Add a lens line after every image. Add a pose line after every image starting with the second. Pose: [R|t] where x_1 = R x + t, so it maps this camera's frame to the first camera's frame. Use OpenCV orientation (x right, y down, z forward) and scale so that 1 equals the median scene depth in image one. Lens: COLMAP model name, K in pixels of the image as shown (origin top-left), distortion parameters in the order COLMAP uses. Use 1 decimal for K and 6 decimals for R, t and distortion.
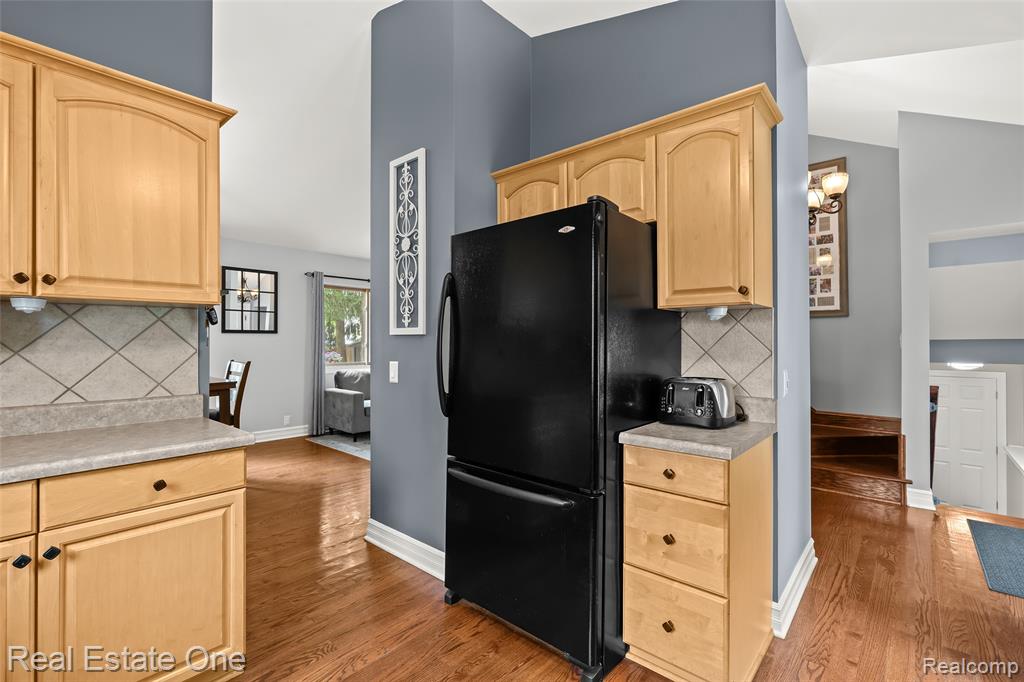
lens RADIAL K [[460.2, 0, 509.3], [0, 460.2, 337.9], [0, 0, 1]] dist [-0.004392, -0.000004]
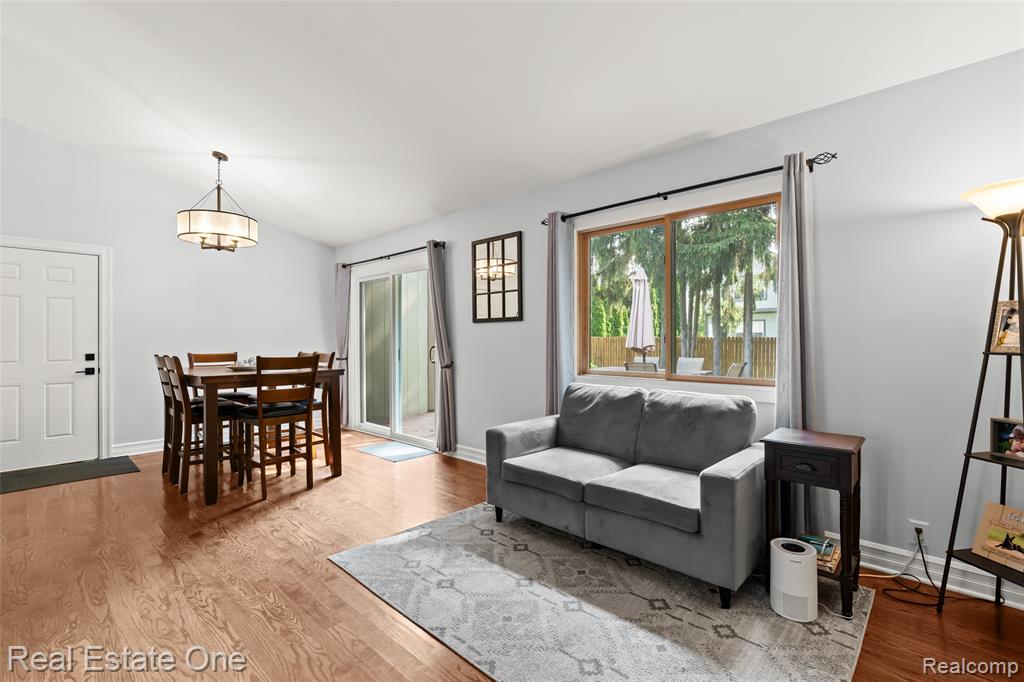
lens RADIAL K [[460.2, 0, 509.3], [0, 460.2, 337.9], [0, 0, 1]] dist [-0.004392, -0.000004]
pose [[-0.023419, -0.003583, -0.999719, 0.187182], [0.014202, 0.999891, -0.003917, 0.018943], [0.999625, -0.014290, -0.023366, 1.005064]]
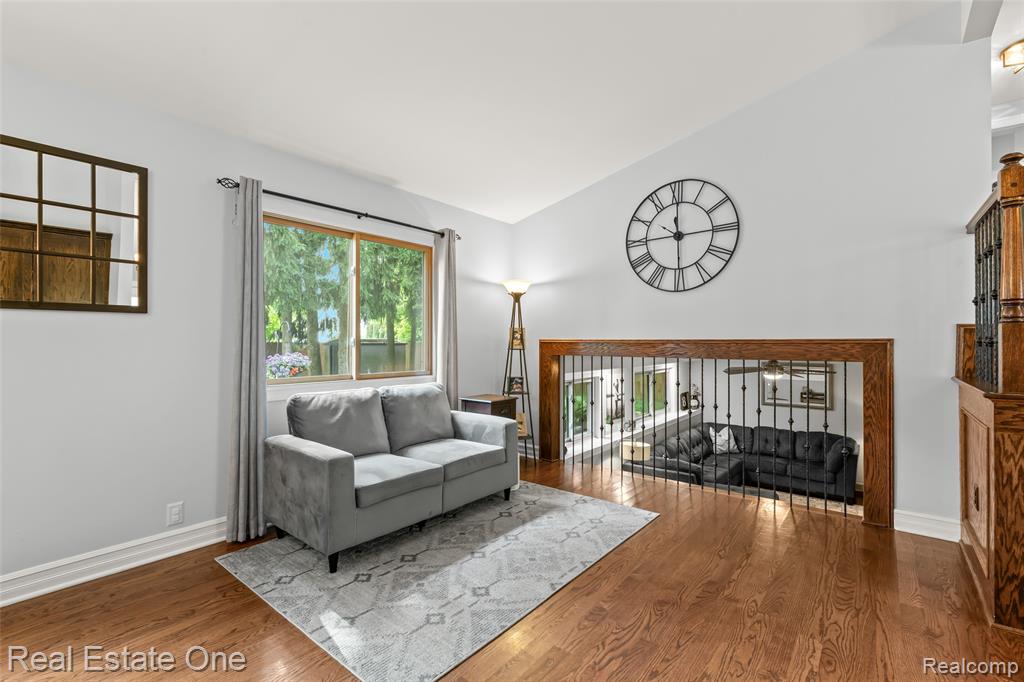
lens RADIAL K [[460.2, 0, 509.3], [0, 460.2, 337.9], [0, 0, 1]] dist [-0.004392, -0.000004]
pose [[0.998933, -0.000890, 0.046176, -0.189545], [0.000746, 0.999995, 0.003141, 0.011895], [-0.046178, -0.003104, 0.998928, 0.561716]]
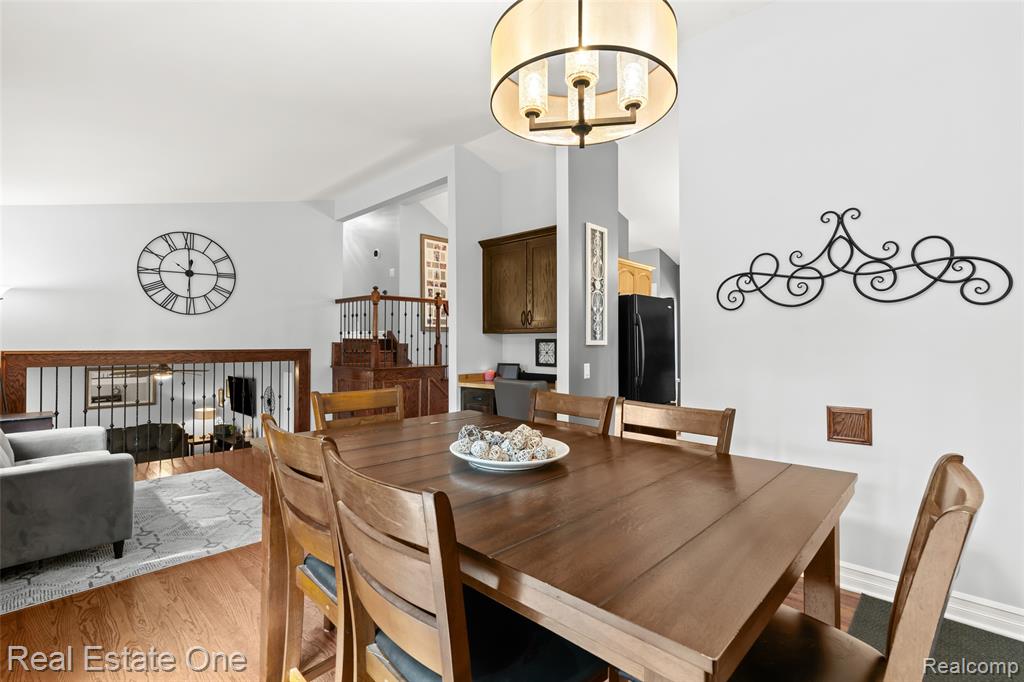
lens RADIAL K [[471.8, 0, 509.0], [0, 471.8, 339.8], [0, 0, 1]] dist [-0.004387, 0.000372]
pose [[0.033049, 0.003366, 0.999448, -0.804517], [-0.010499, 0.999940, -0.003021, -0.007091], [-0.999399, -0.010394, 0.033083, 0.559403]]
